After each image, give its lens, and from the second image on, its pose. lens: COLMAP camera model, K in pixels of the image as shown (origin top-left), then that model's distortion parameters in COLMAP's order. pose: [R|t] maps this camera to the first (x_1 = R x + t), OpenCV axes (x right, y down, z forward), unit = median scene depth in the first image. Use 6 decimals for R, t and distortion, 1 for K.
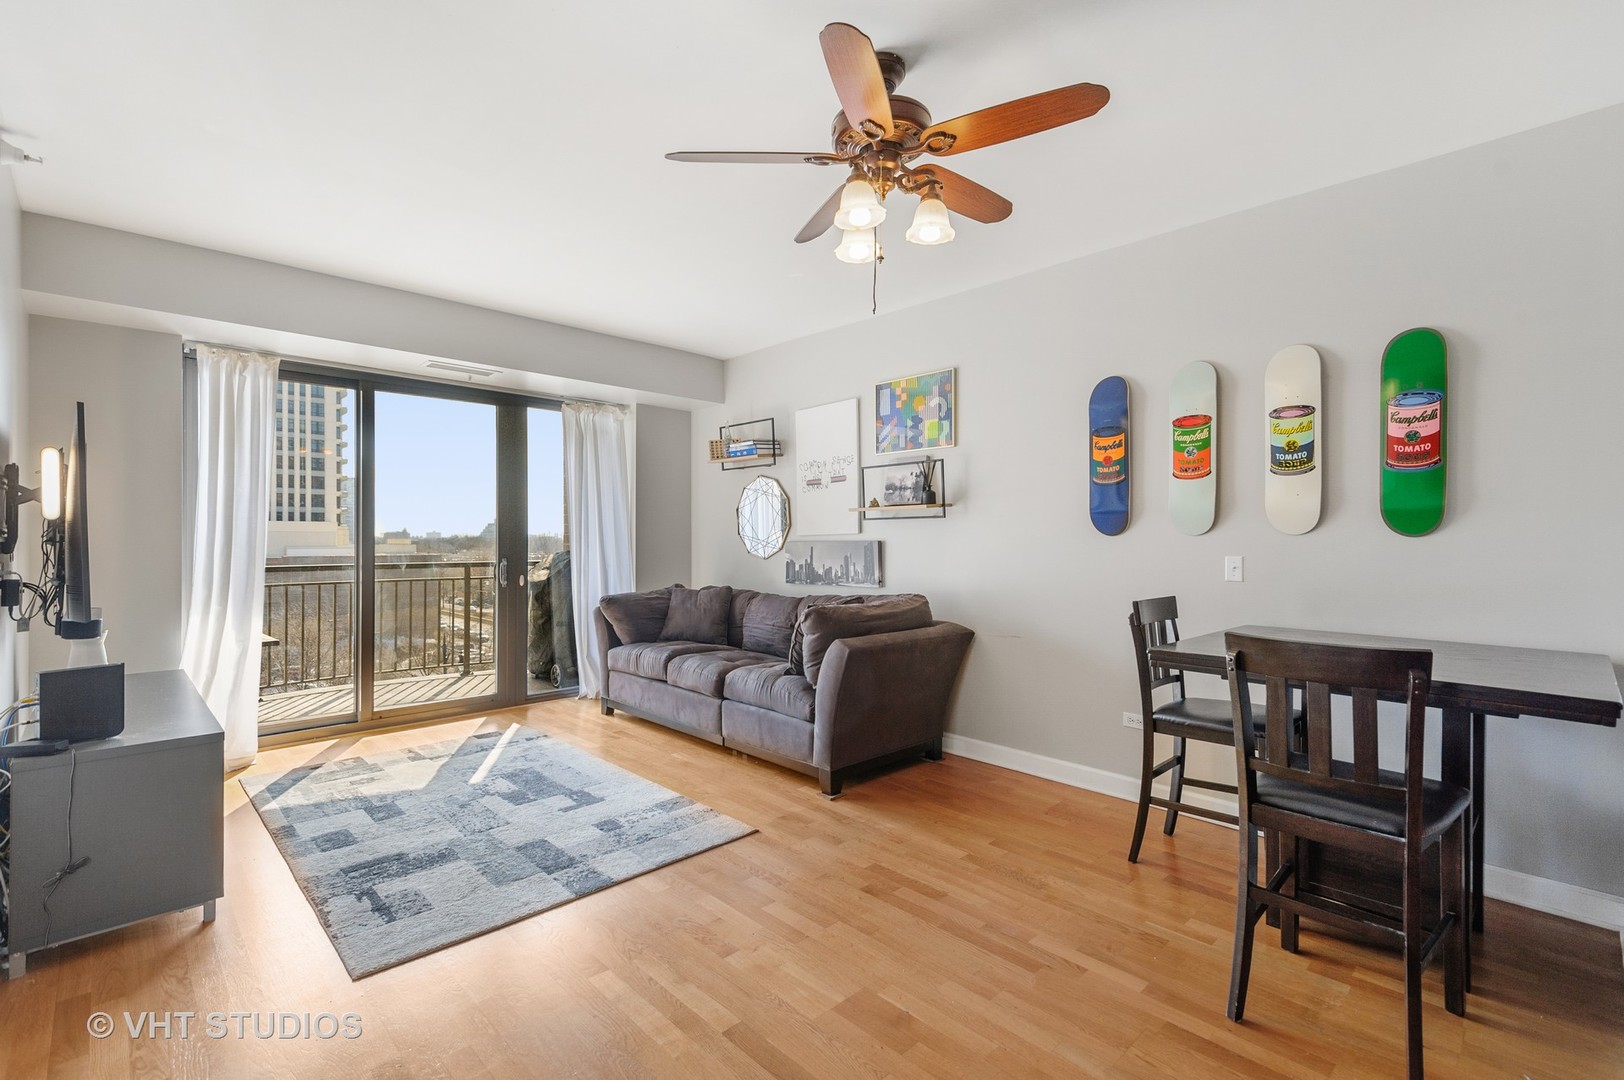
lens RADIAL K [[729.4, 0, 812.0], [0, 729.4, 540.0], [0, 0, 1]] dist [0.063528, -0.047539]
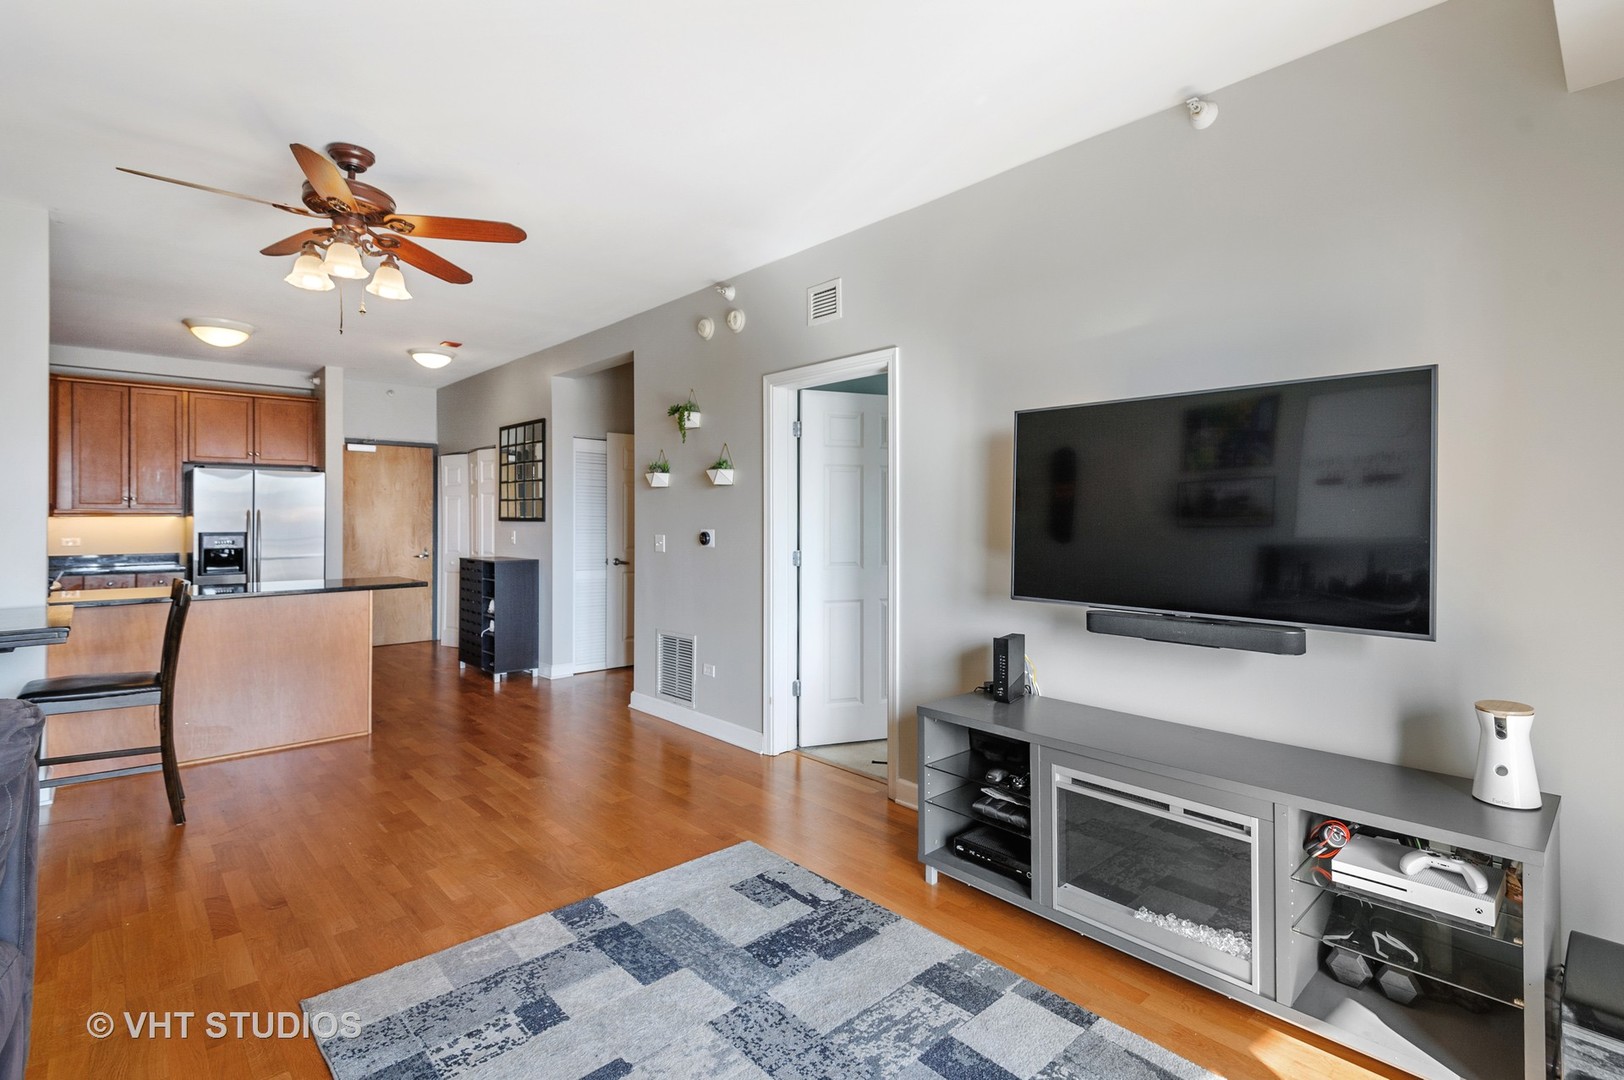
lens RADIAL K [[771.0, 0, 842.7], [0, 771.0, 537.0], [0, 0, 1]] dist [-0.000350, -0.000221]
pose [[-0.999975, -0.003131, -0.006315, -0.371752], [-0.003285, 0.999690, 0.024660, -0.010186], [0.006236, 0.024681, -0.999676, 1.167214]]
